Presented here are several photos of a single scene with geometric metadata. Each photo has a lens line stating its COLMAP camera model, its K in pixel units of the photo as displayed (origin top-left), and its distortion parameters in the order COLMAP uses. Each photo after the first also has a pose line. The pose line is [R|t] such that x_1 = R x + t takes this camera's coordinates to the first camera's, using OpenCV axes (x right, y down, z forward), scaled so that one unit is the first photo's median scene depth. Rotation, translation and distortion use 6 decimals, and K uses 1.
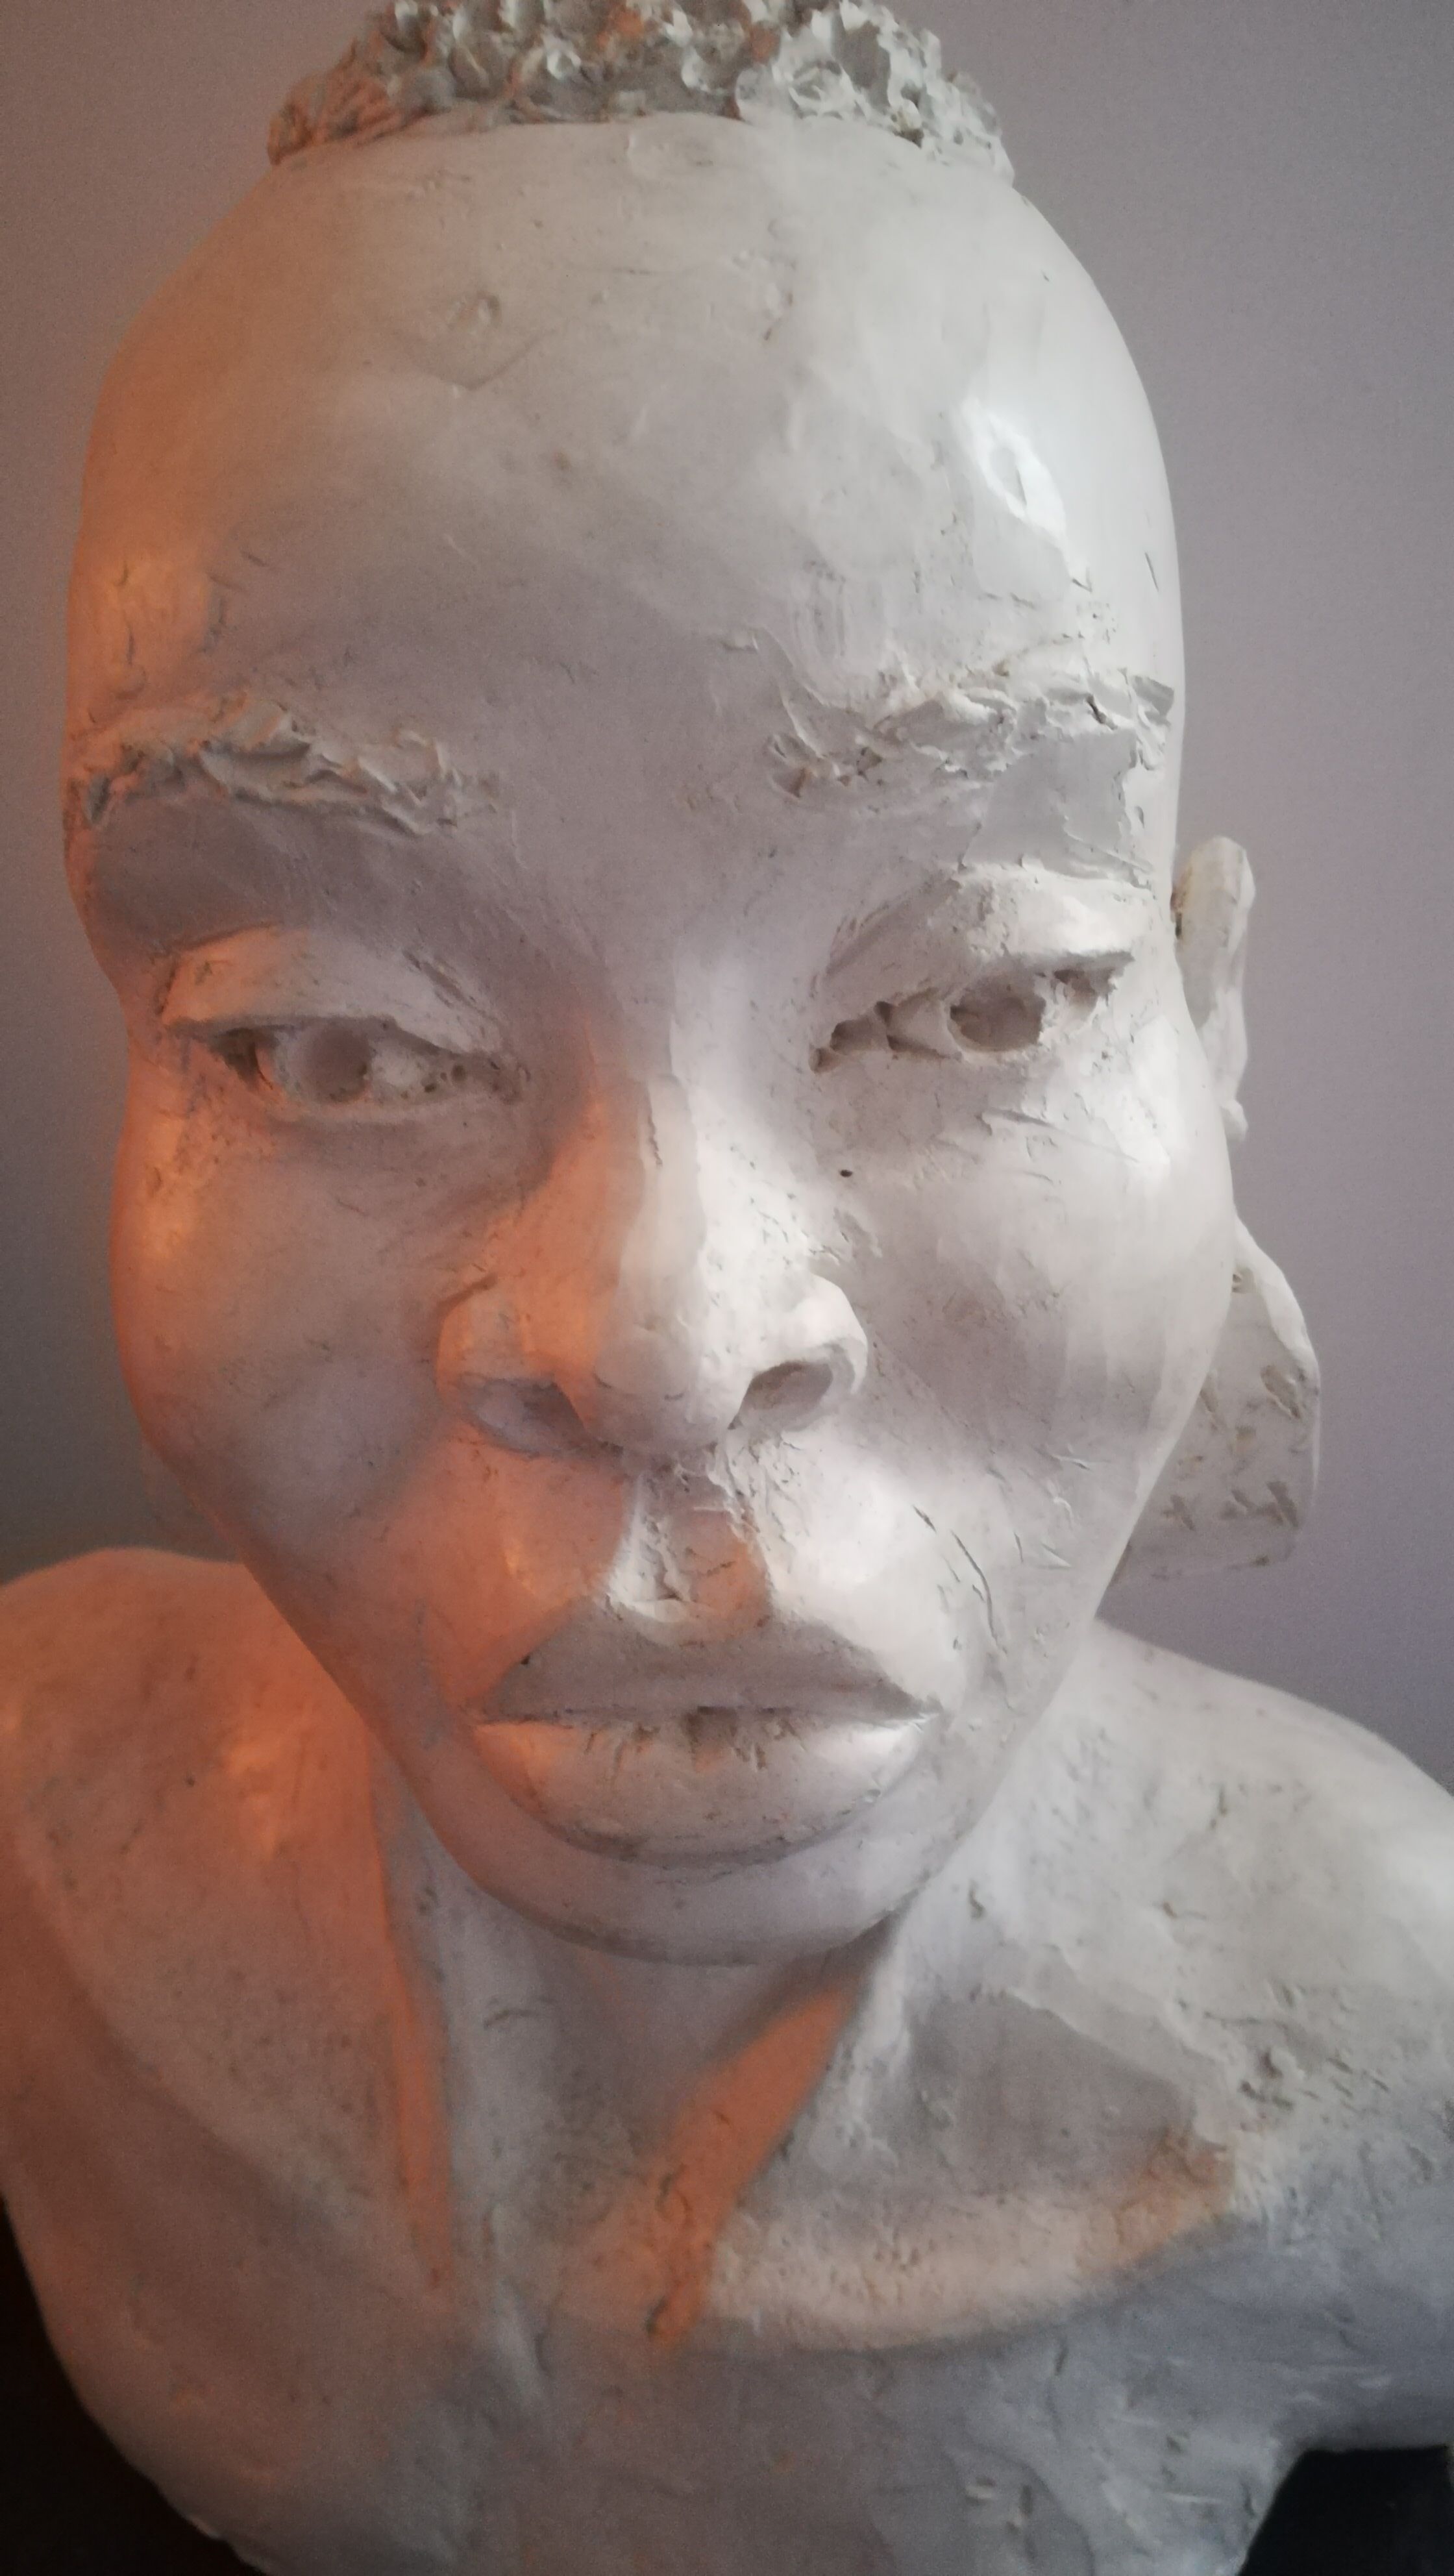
lens RADIAL K [[1974.1, 0, 698.8], [0, 1974.1, 1332.3], [0, 0, 1]] dist [0.052017, -0.064504]
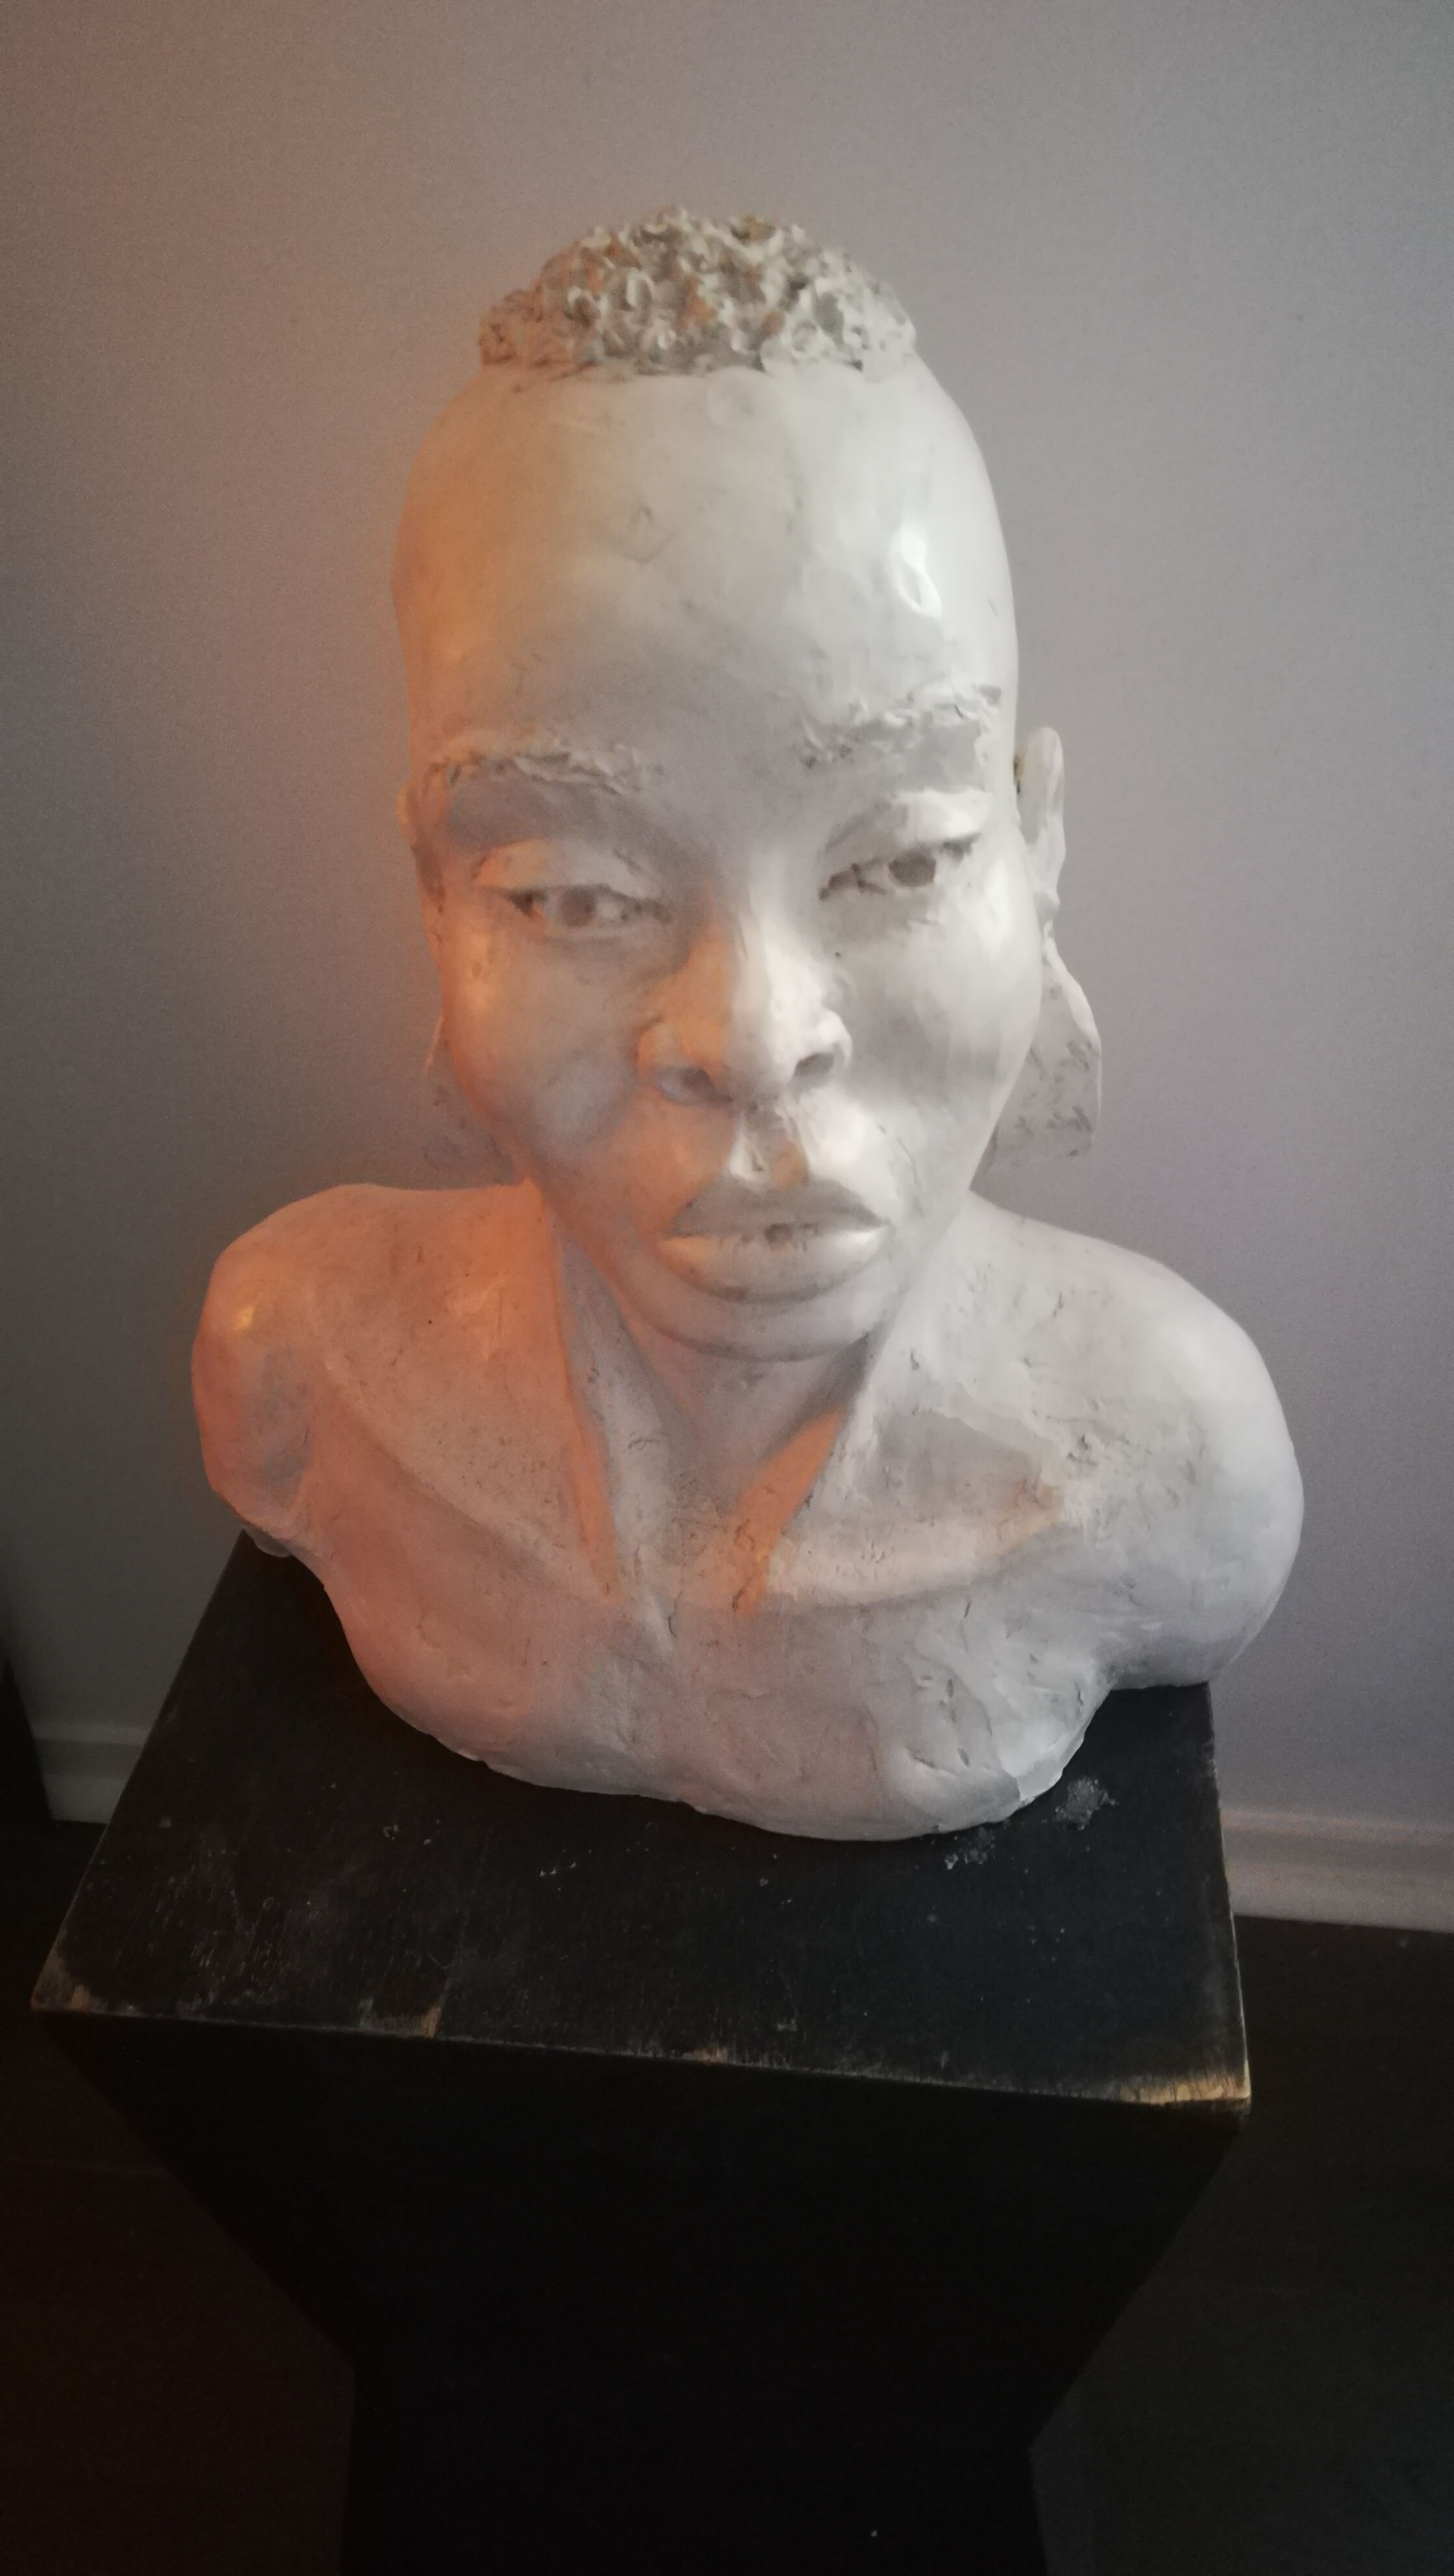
lens RADIAL K [[1974.1, 0, 705.3], [0, 1974.1, 1306.9], [0, 0, 1]] dist [0.052017, -0.064504]
pose [[0.998863, -0.040926, 0.024457, -0.112479], [0.036682, 0.987373, 0.154106, -0.039423], [-0.030455, -0.153033, 0.987752, -0.933676]]
